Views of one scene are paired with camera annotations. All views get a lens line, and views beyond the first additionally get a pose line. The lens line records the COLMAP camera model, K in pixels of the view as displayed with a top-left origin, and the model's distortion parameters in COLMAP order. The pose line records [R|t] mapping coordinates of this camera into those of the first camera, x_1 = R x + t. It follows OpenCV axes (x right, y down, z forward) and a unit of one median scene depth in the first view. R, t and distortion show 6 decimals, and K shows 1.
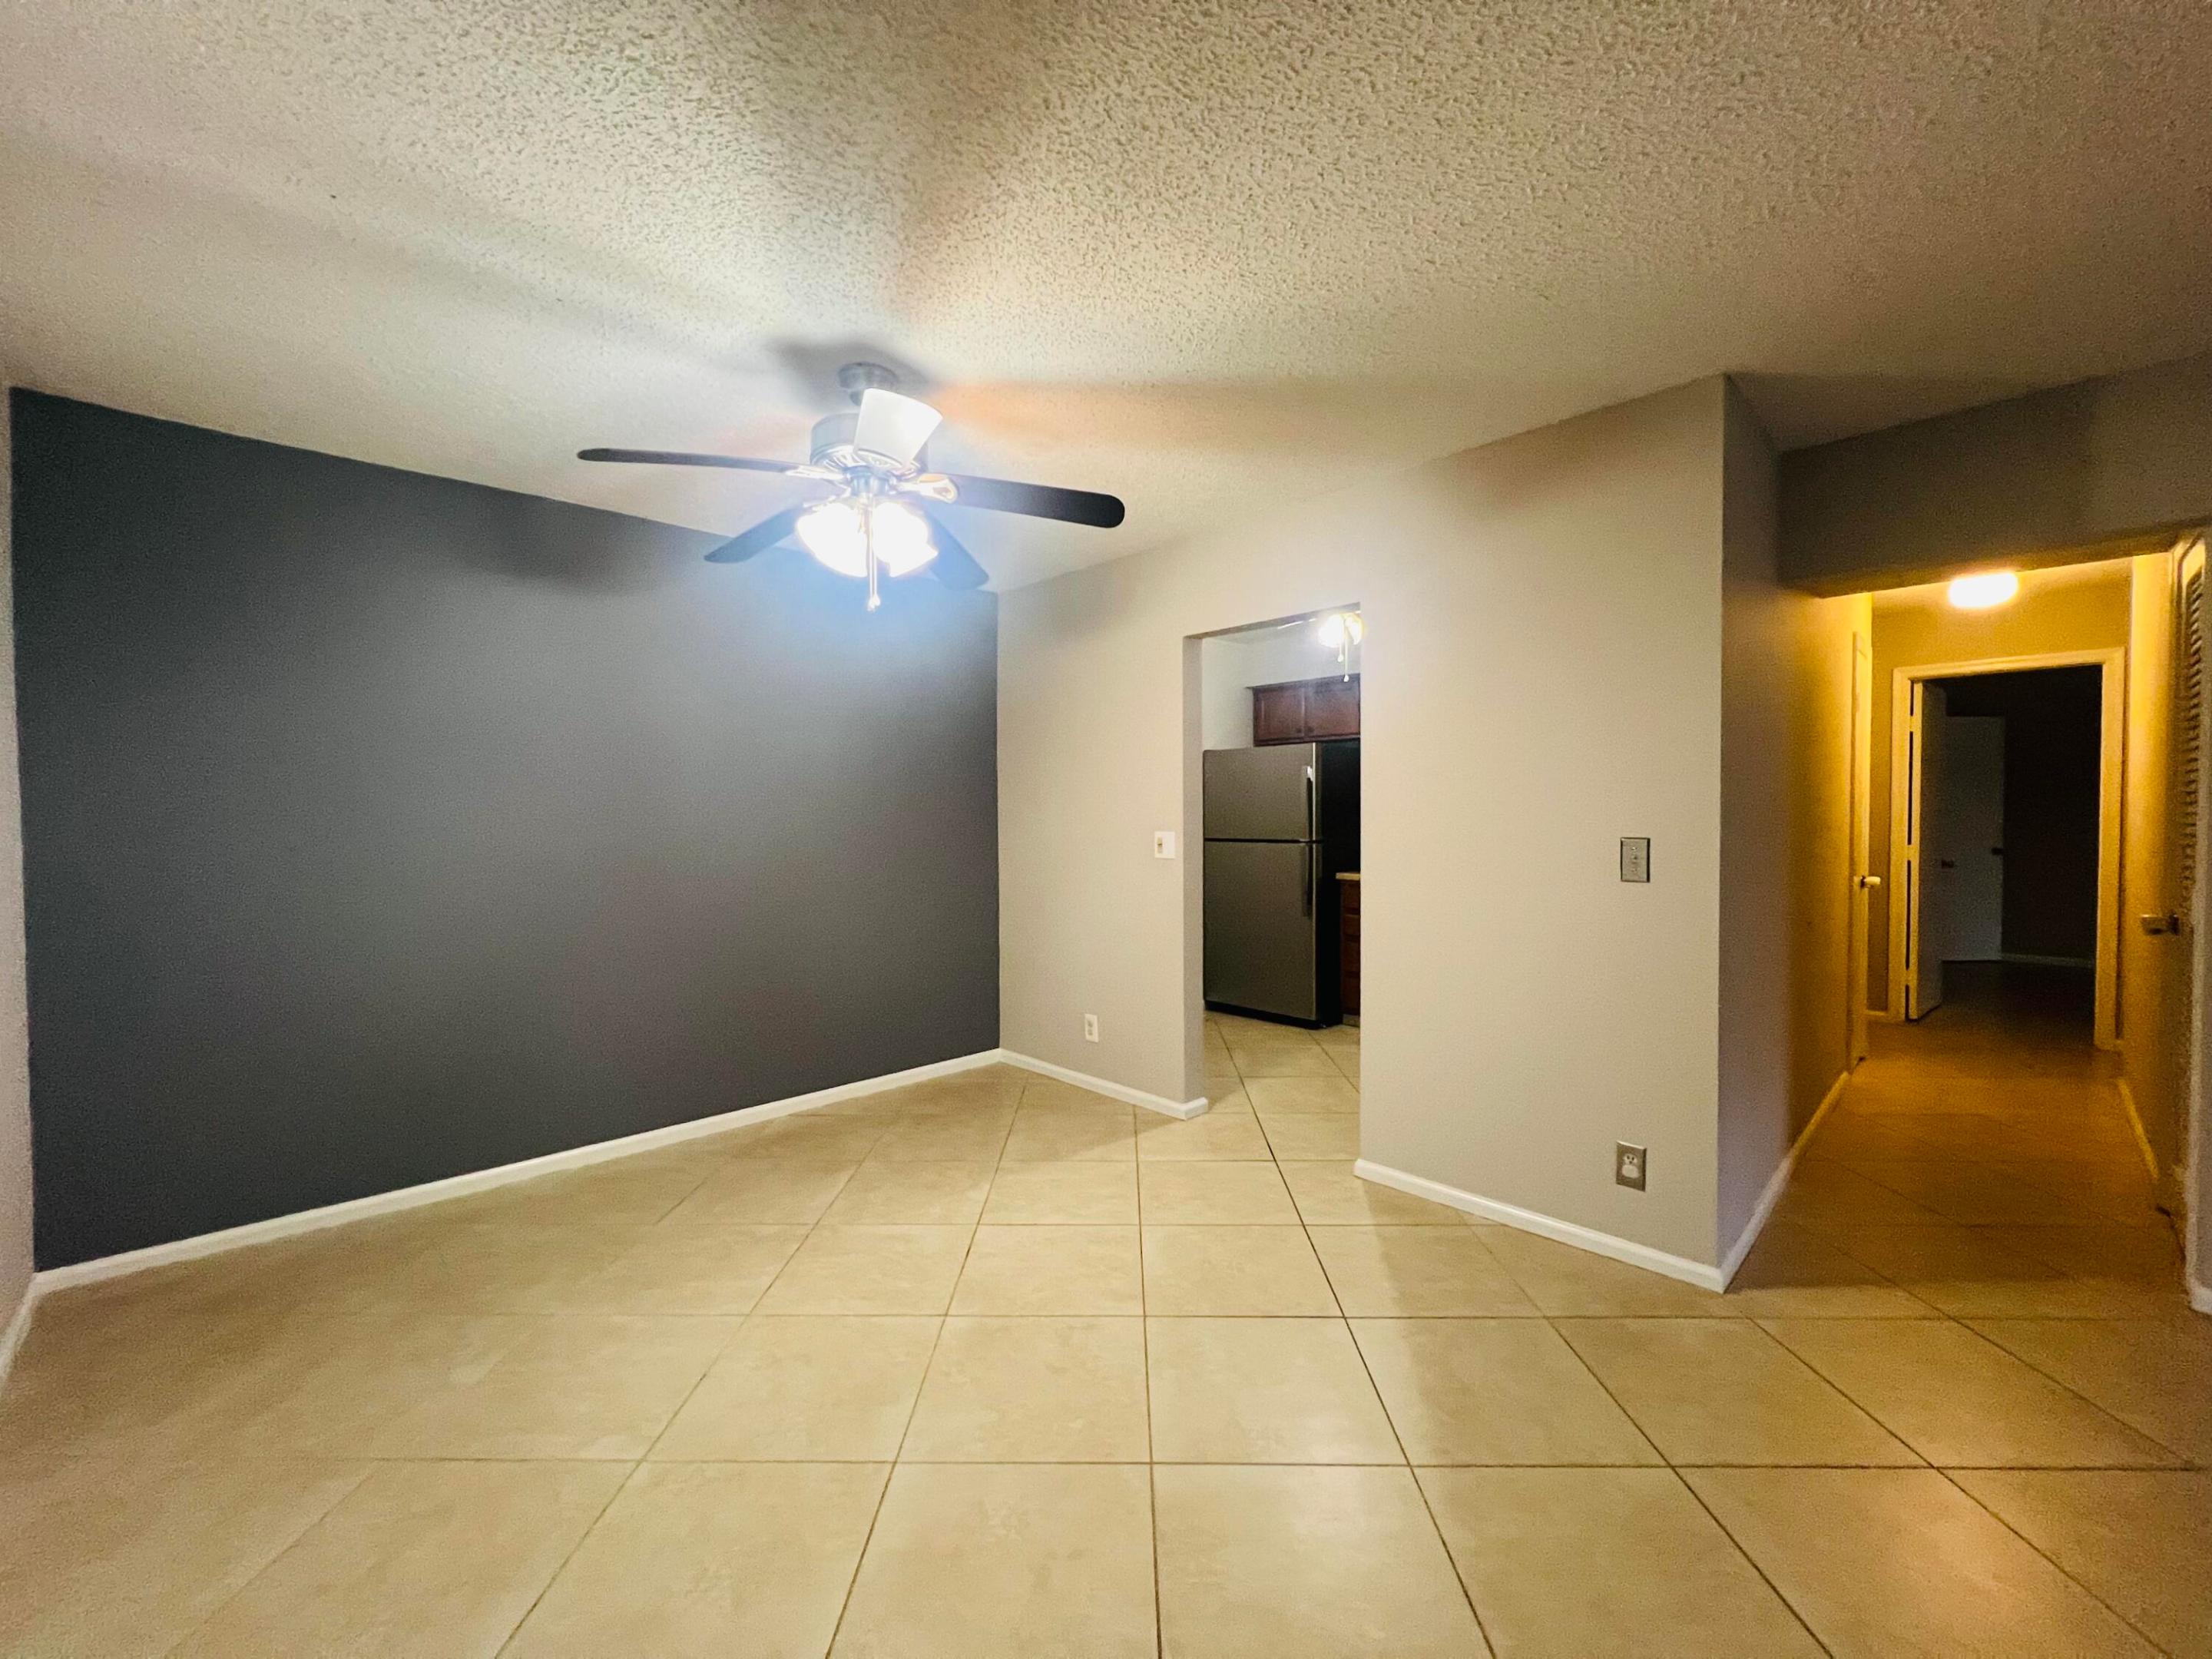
lens RADIAL K [[885.1, 0, 1106.0], [0, 885.1, 829.5], [0, 0, 1]] dist [-0.001182, -0.000587]
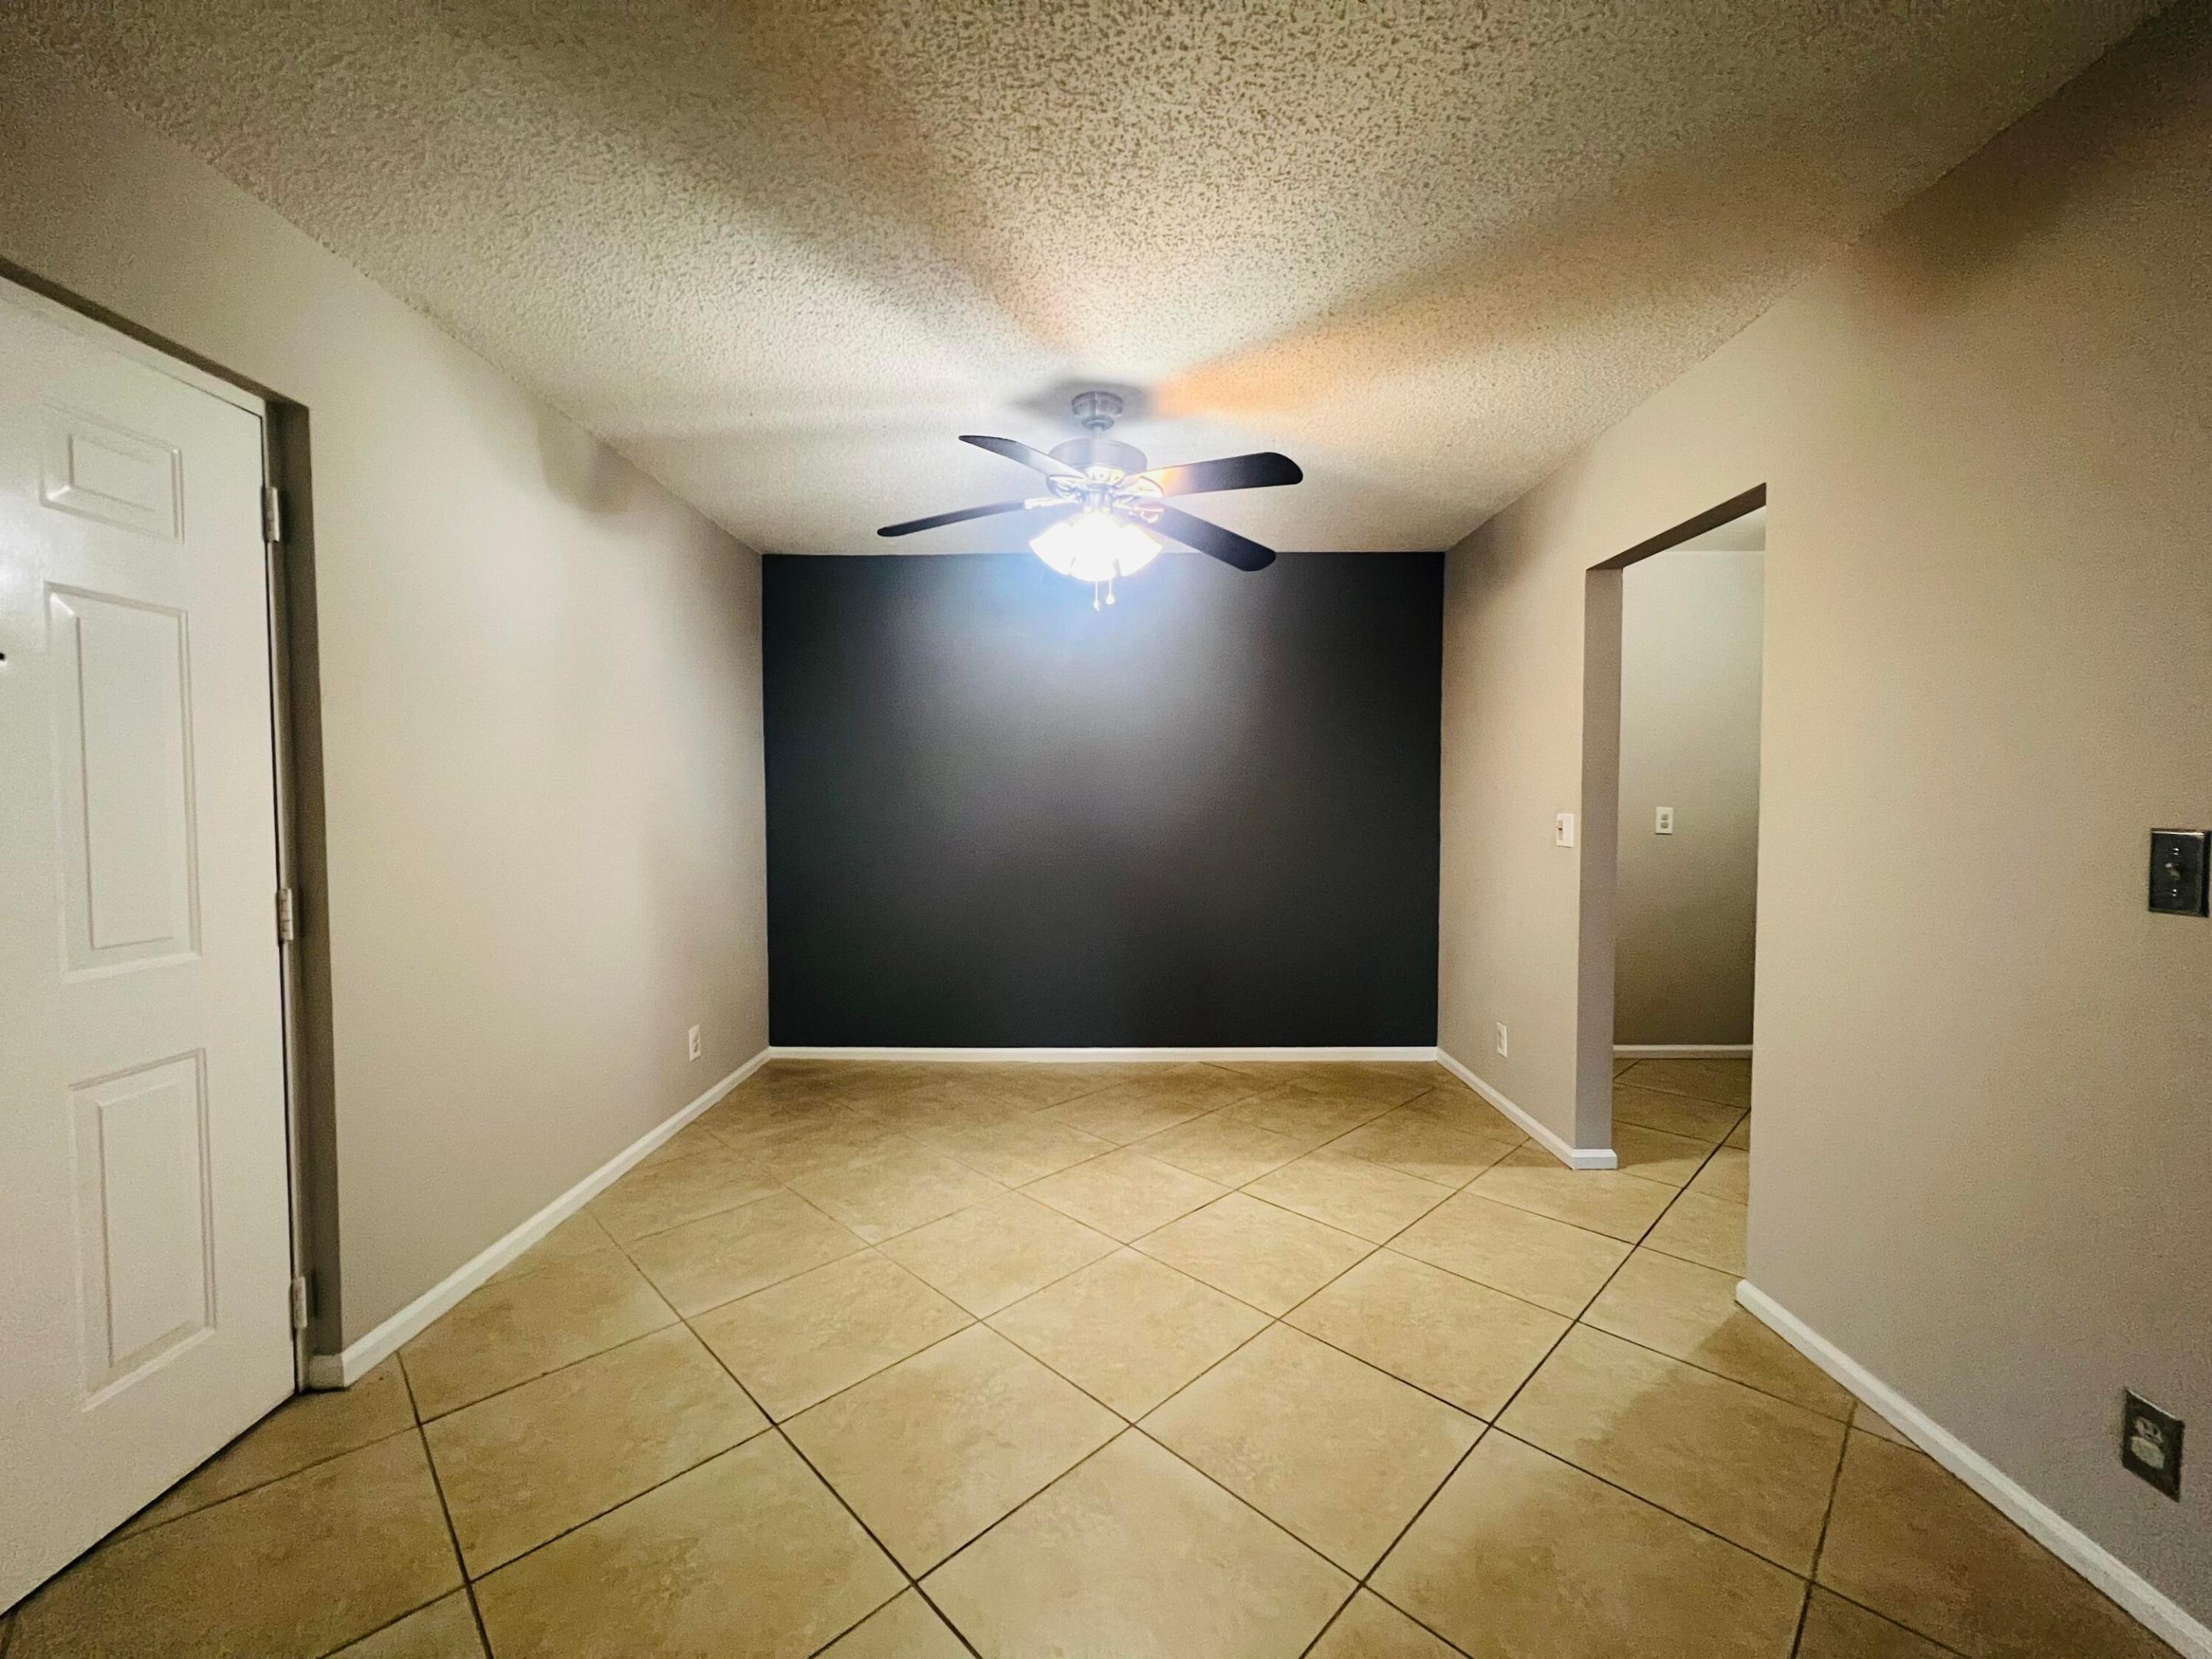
lens RADIAL K [[885.6, 0, 1106.0], [0, 885.6, 829.5], [0, 0, 1]] dist [-0.000378, 0.000083]
pose [[0.717032, 0.027879, -0.696482, 0.440562], [-0.016159, 0.999596, 0.023376, 0.005910], [0.696853, -0.005507, 0.717193, 0.154268]]
